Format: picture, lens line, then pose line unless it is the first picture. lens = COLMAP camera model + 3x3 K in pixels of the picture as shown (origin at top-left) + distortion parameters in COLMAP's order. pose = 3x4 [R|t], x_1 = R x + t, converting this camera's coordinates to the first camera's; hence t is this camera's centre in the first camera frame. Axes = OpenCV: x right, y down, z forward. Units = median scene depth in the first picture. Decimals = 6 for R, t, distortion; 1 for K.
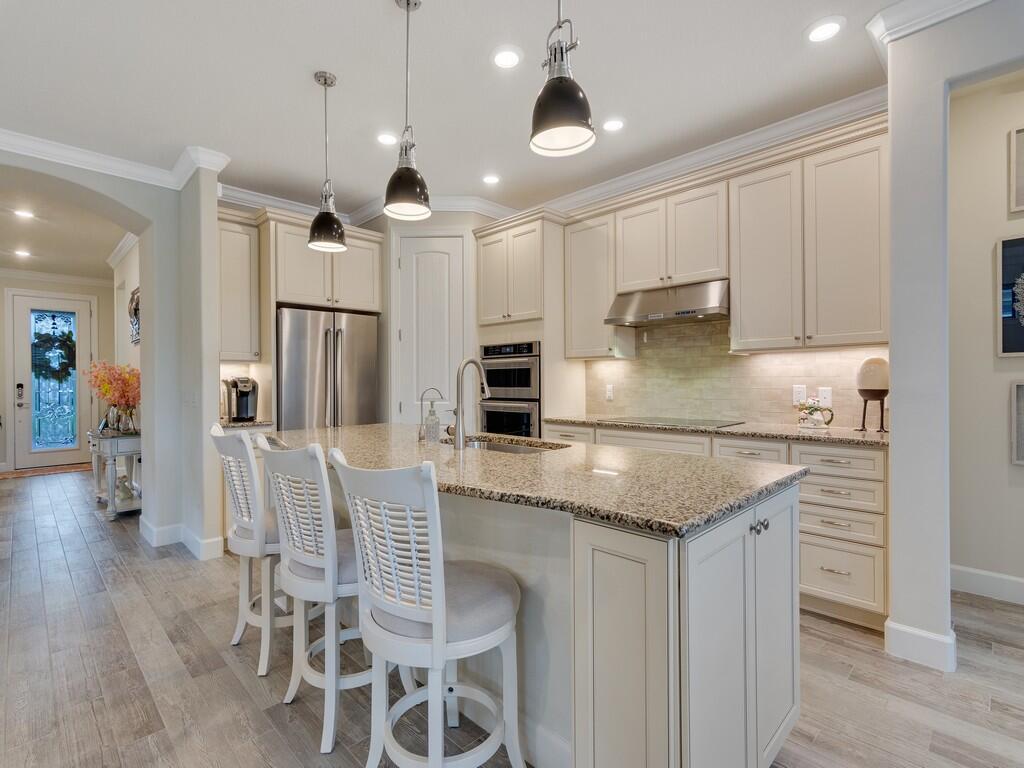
lens RADIAL K [[493.1, 0, 506.5], [0, 493.1, 384.7], [0, 0, 1]] dist [0.001987, -0.016813]
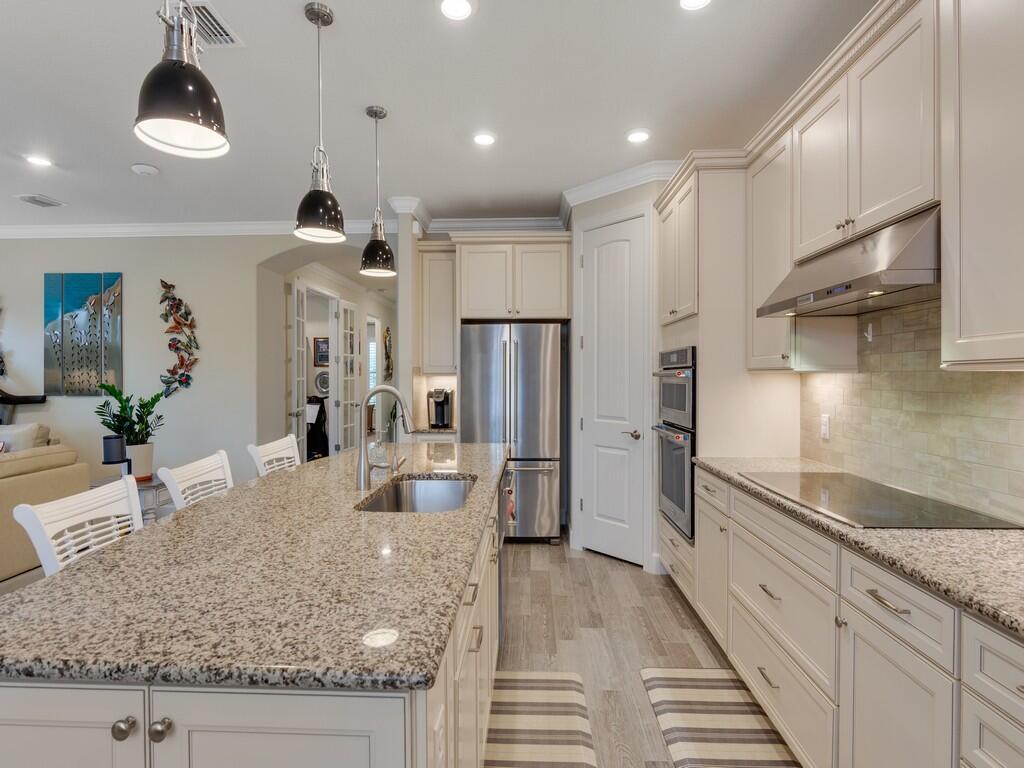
lens RADIAL K [[517.1, 0, 512.0], [0, 517.1, 384.0], [0, 0, 1]] dist [-0.003357, -0.000715]
pose [[0.676845, 0.016171, -0.735948, 0.449465], [-0.011044, 0.999869, 0.011813, -0.042791], [0.736043, 0.000132, 0.676935, 0.328672]]
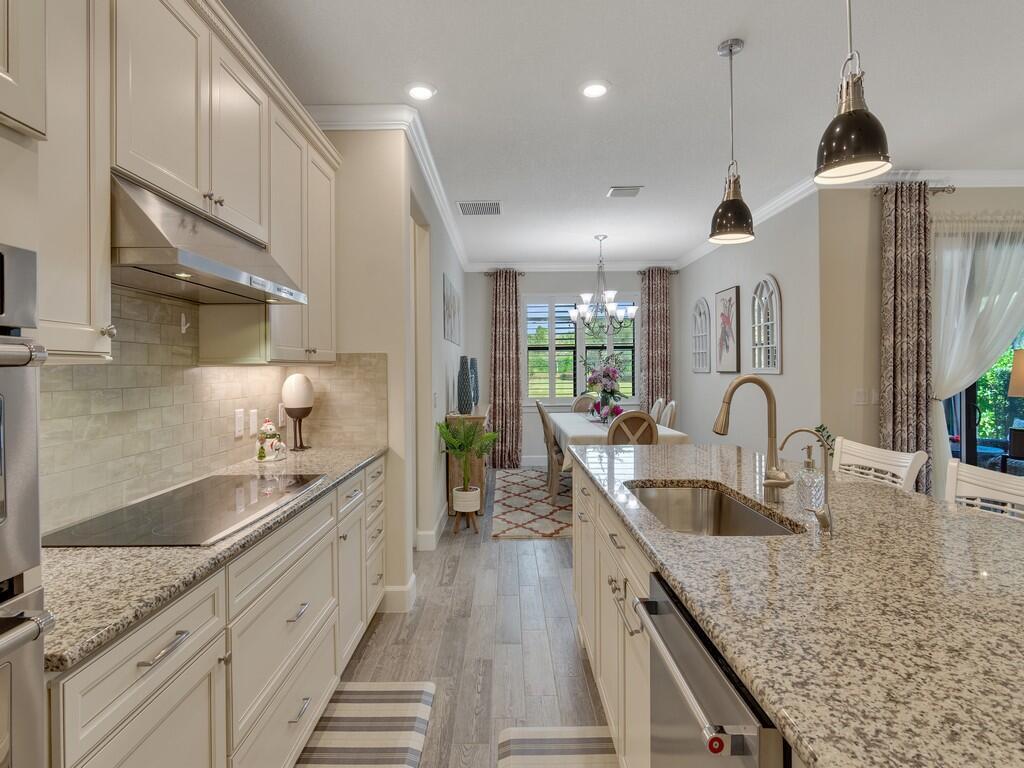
lens RADIAL K [[516.5, 0, 502.7], [0, 516.5, 371.0], [0, 0, 1]] dist [0.002086, -0.000341]
pose [[-0.707087, 0.006745, 0.707094, -0.205670], [0.015368, 0.999865, 0.005830, -0.046395], [-0.706959, 0.014989, -0.707095, 1.057001]]
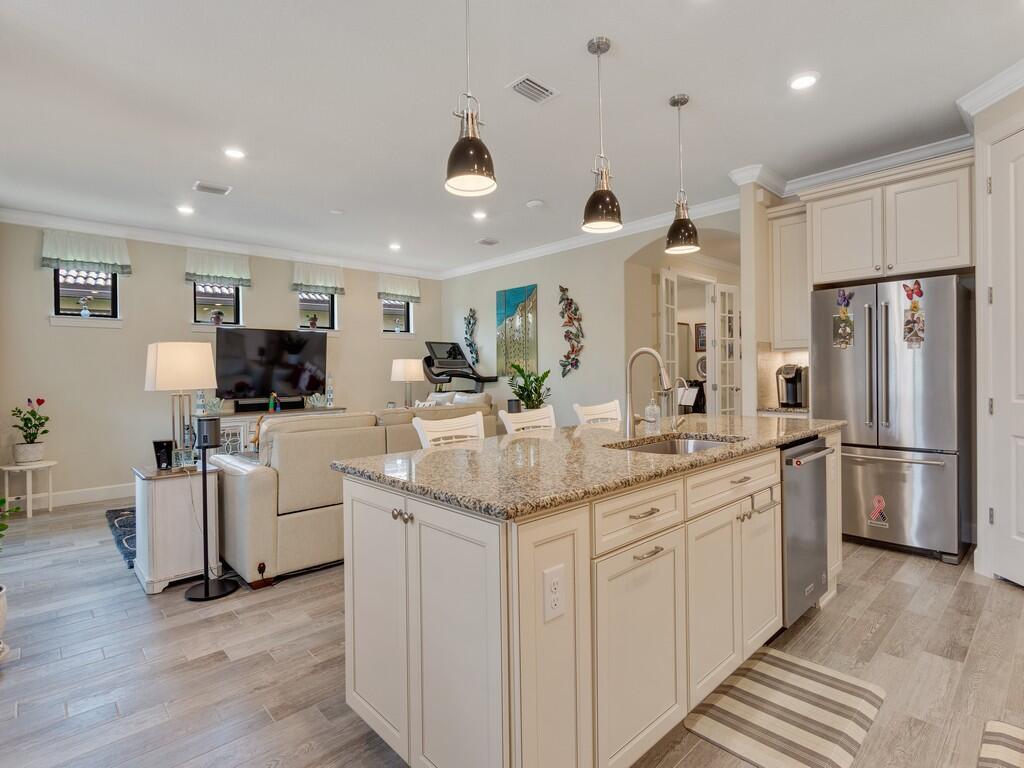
lens RADIAL K [[516.5, 0, 502.7], [0, 516.5, 371.0], [0, 0, 1]] dist [0.002086, -0.000341]
pose [[-0.038956, 0.005068, -0.999228, 0.576953], [0.005669, 0.999972, 0.004851, -0.010633], [0.999225, -0.005476, -0.038984, 0.446680]]
